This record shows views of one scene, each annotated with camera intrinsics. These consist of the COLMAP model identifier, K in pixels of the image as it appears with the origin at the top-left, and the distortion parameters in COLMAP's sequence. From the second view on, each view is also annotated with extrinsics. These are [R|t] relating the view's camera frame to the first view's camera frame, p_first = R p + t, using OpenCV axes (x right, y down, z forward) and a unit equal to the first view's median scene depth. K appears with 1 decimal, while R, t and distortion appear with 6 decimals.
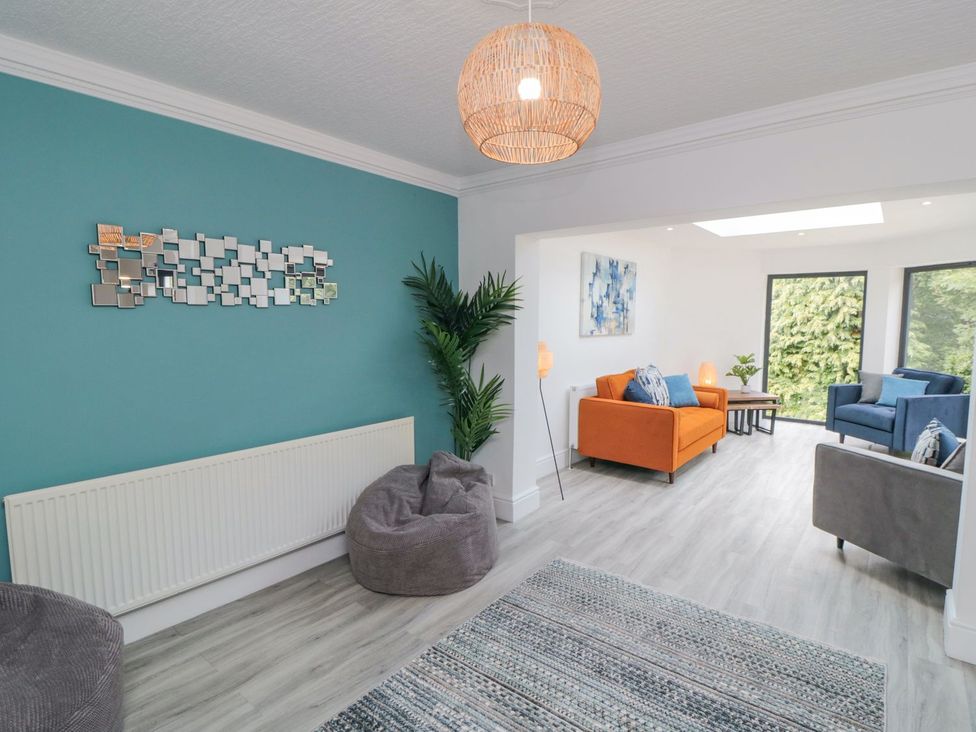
lens RADIAL K [[510.4, 0, 505.0], [0, 510.4, 362.6], [0, 0, 1]] dist [0.002383, -0.013774]
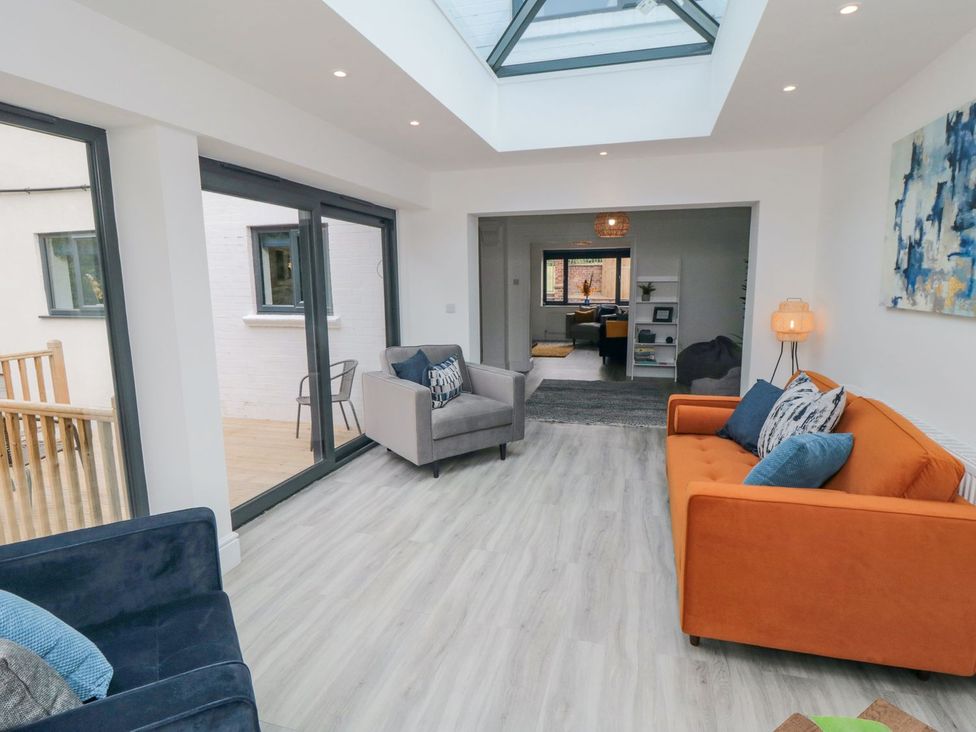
lens RADIAL K [[510.4, 0, 505.0], [0, 510.4, 362.6], [0, 0, 1]] dist [0.002383, -0.013774]
pose [[-0.923763, 0.061101, -0.378058, 0.654358], [-0.030554, 0.972285, 0.231796, -0.096814], [0.381743, 0.225675, -0.896294, 1.219232]]
